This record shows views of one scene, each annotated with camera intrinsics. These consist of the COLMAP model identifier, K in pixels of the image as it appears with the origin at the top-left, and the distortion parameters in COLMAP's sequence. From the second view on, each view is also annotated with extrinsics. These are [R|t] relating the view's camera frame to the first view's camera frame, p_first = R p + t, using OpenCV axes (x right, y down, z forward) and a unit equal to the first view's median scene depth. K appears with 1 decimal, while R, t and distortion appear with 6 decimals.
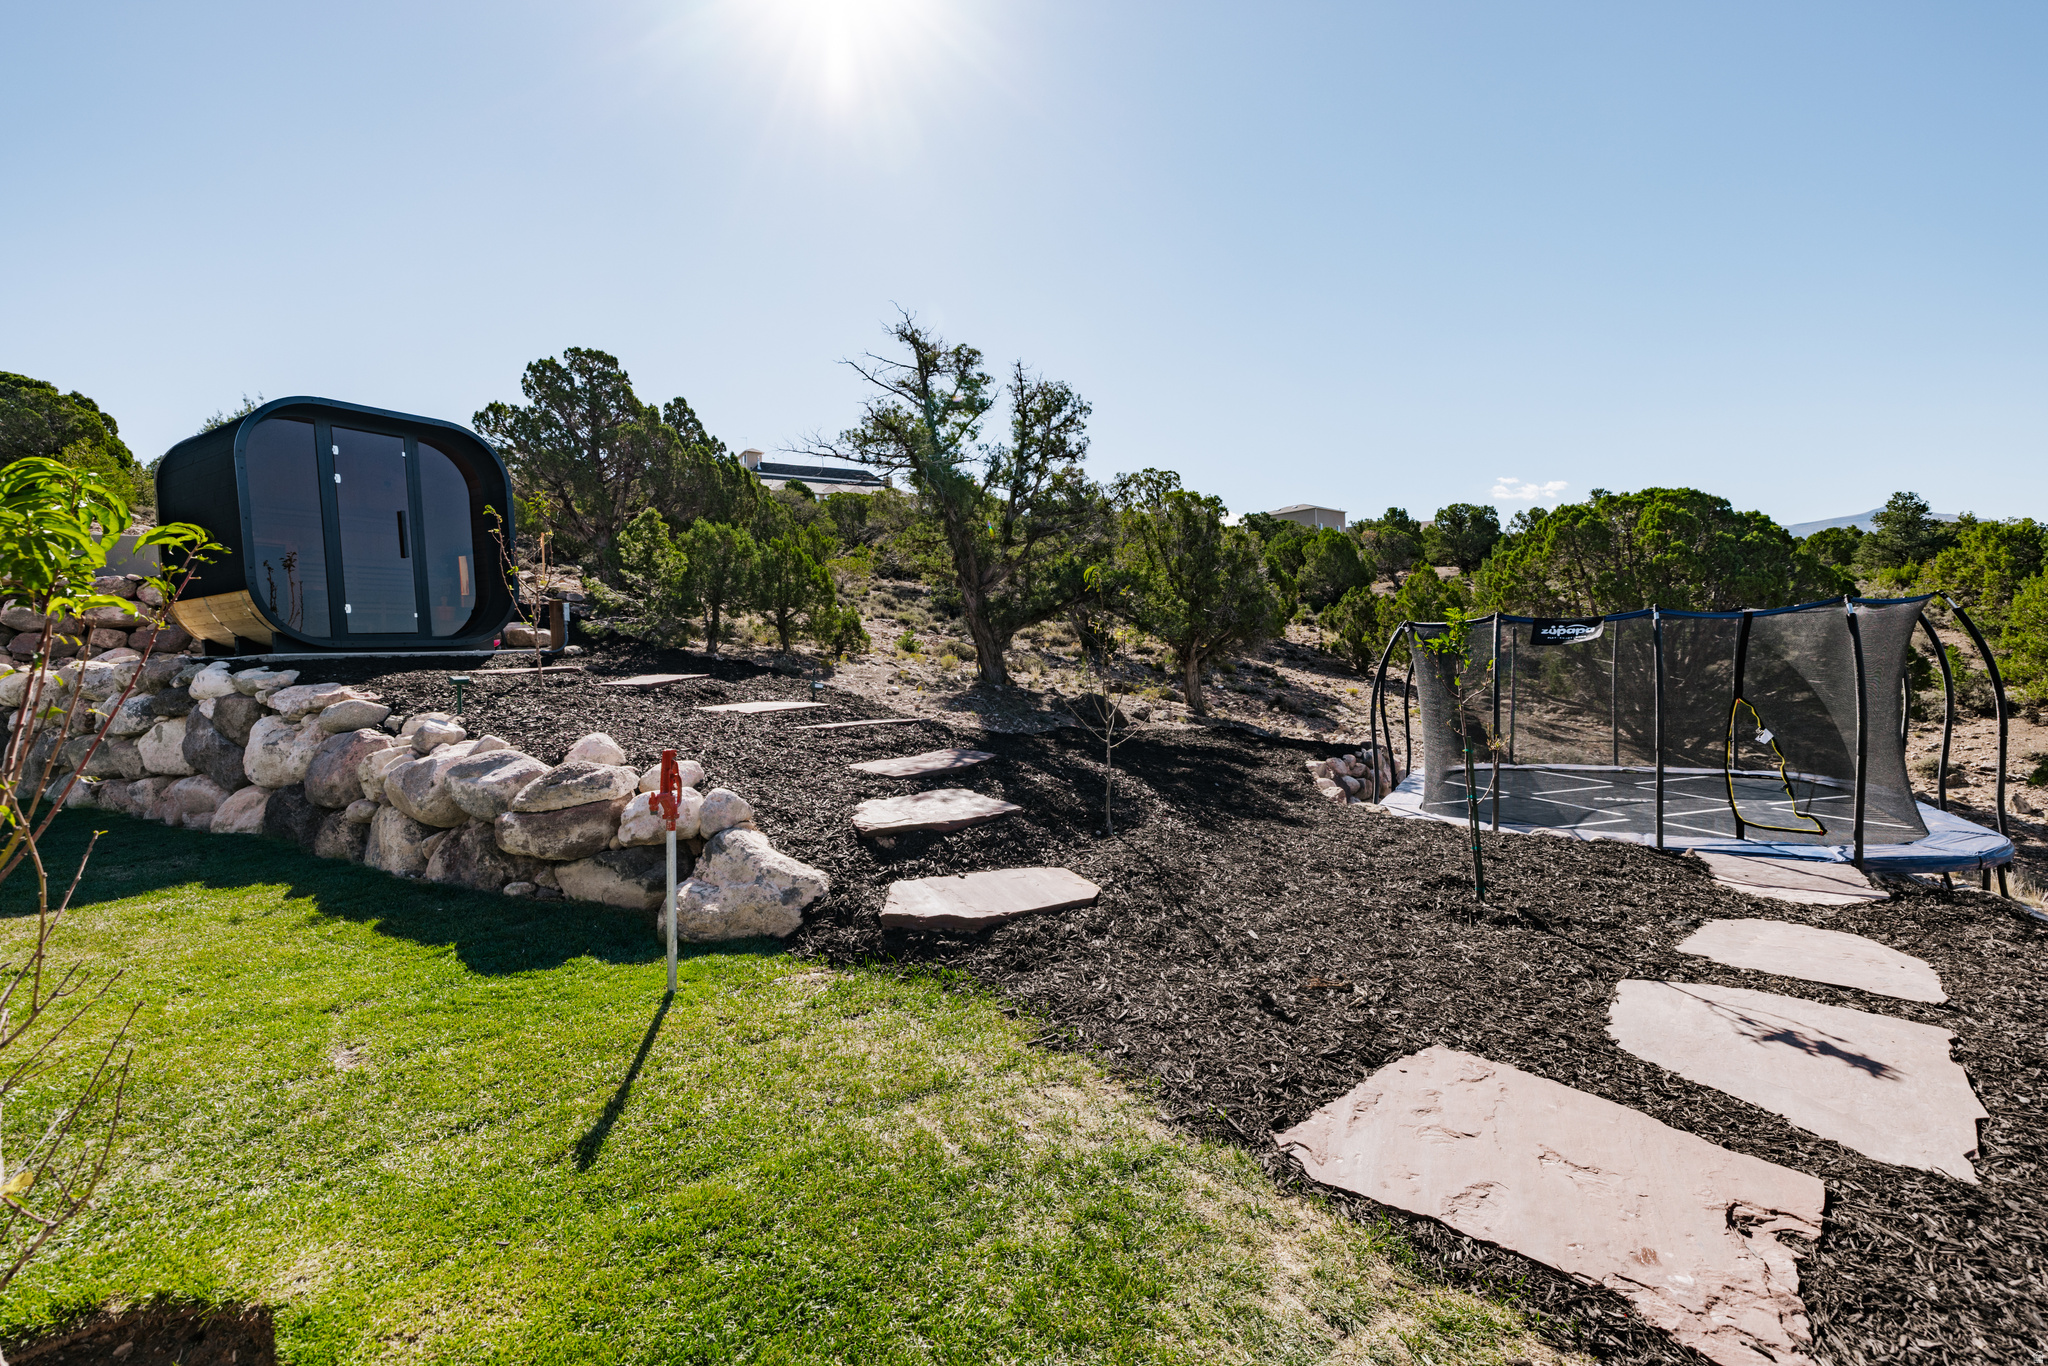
lens RADIAL K [[867.2, 0, 1024.0], [0, 867.2, 683.0], [0, 0, 1]] dist [0.002414, 0.000344]
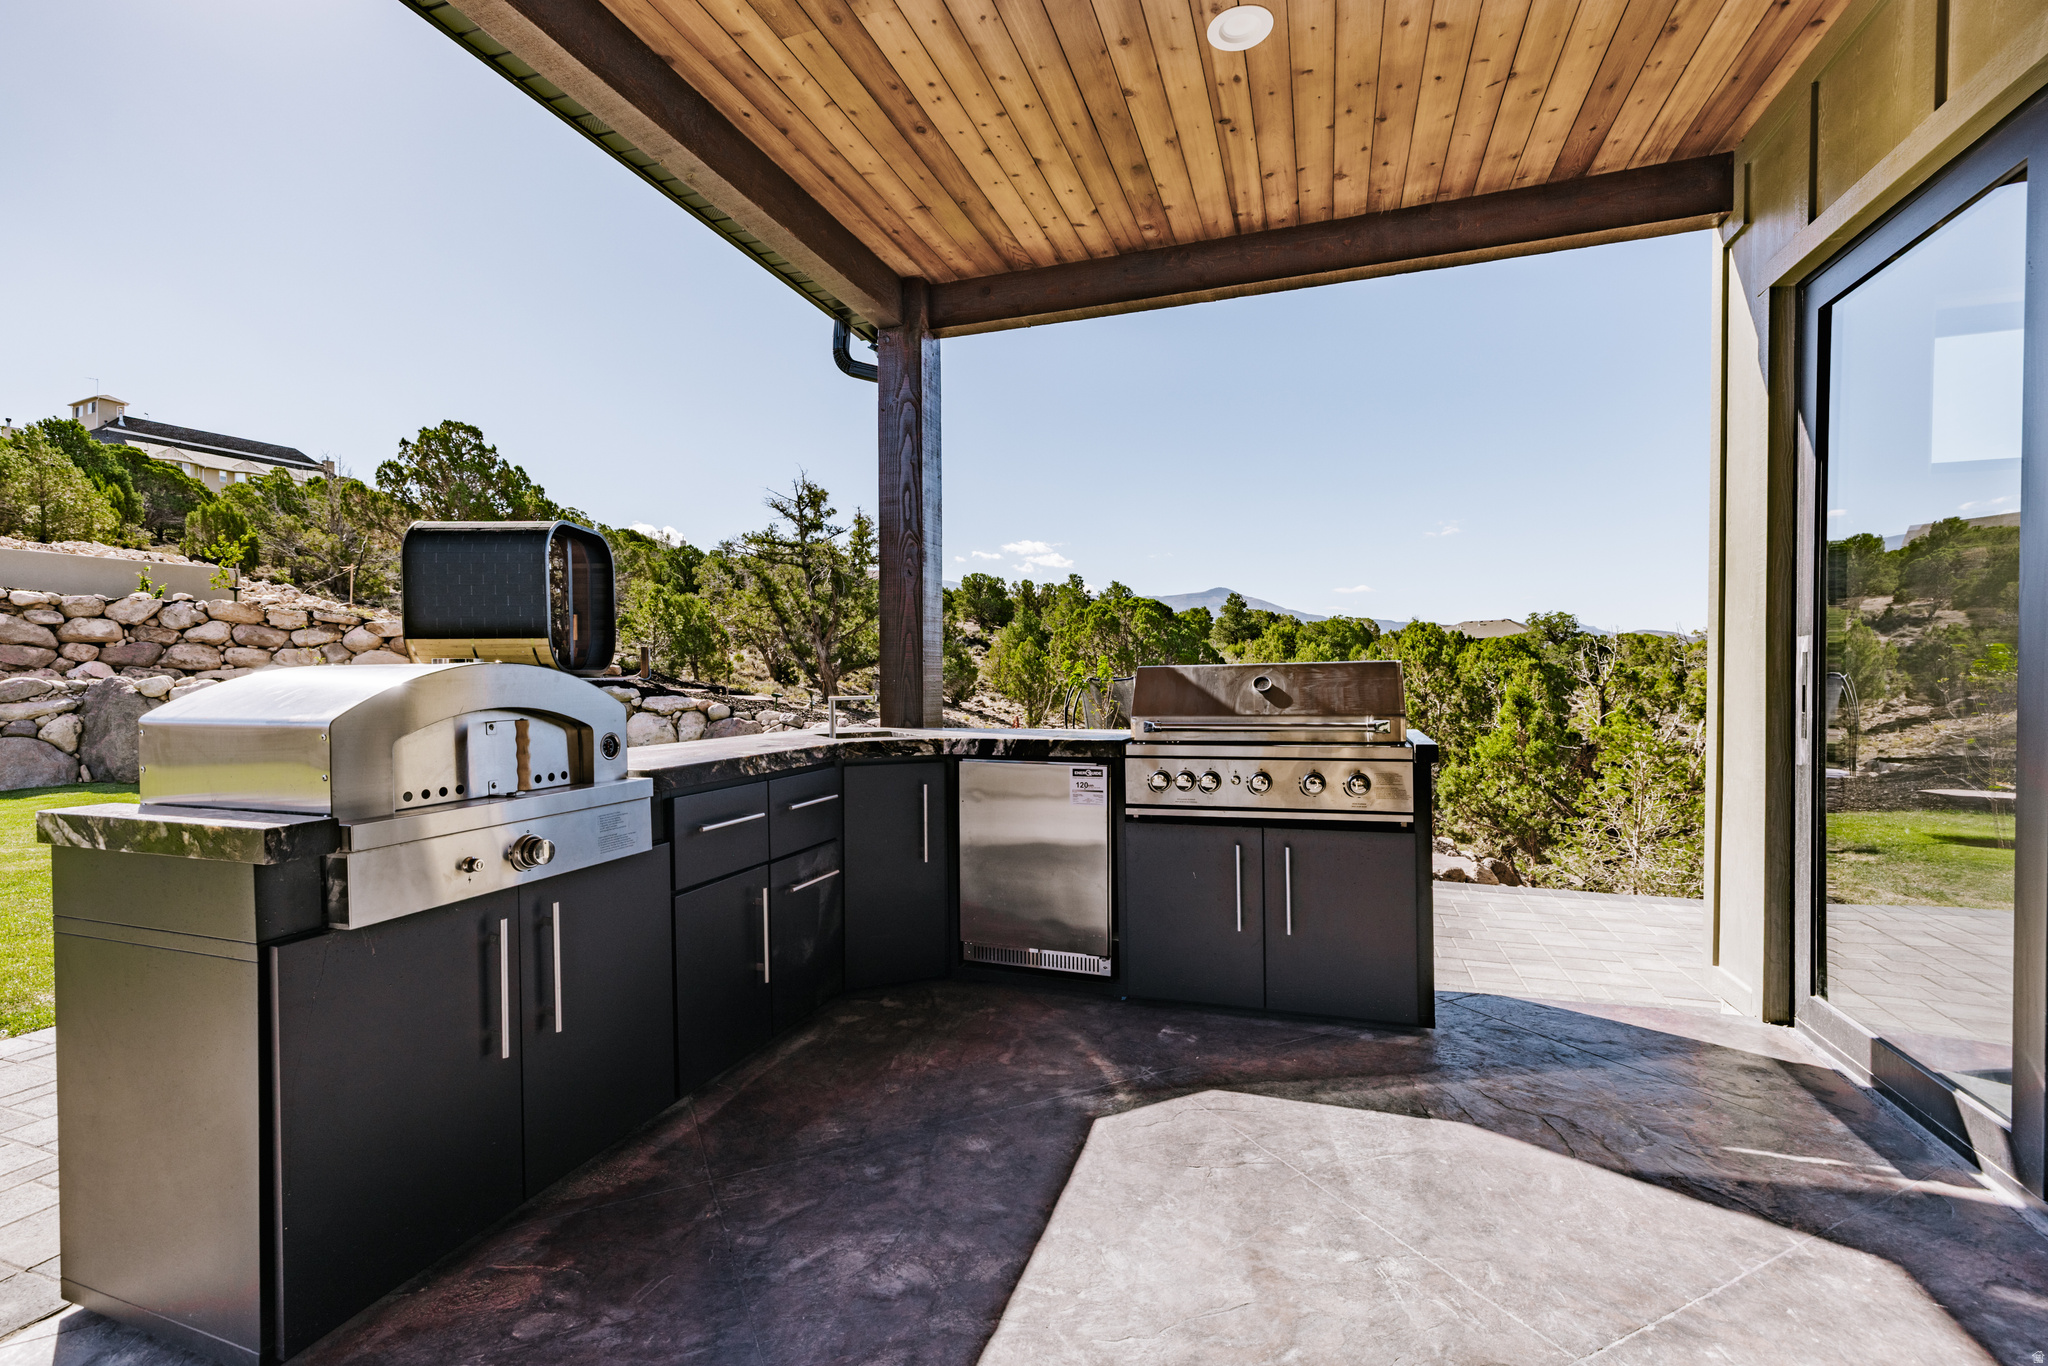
lens RADIAL K [[906.6, 0, 991.5], [0, 906.6, 696.5], [0, 0, 1]] dist [0.001652, 0.000232]
pose [[0.859413, 0.020074, 0.510888, -0.327875], [-0.007356, 0.999611, -0.026903, 0.013709], [-0.511229, 0.019363, 0.859226, -0.288219]]
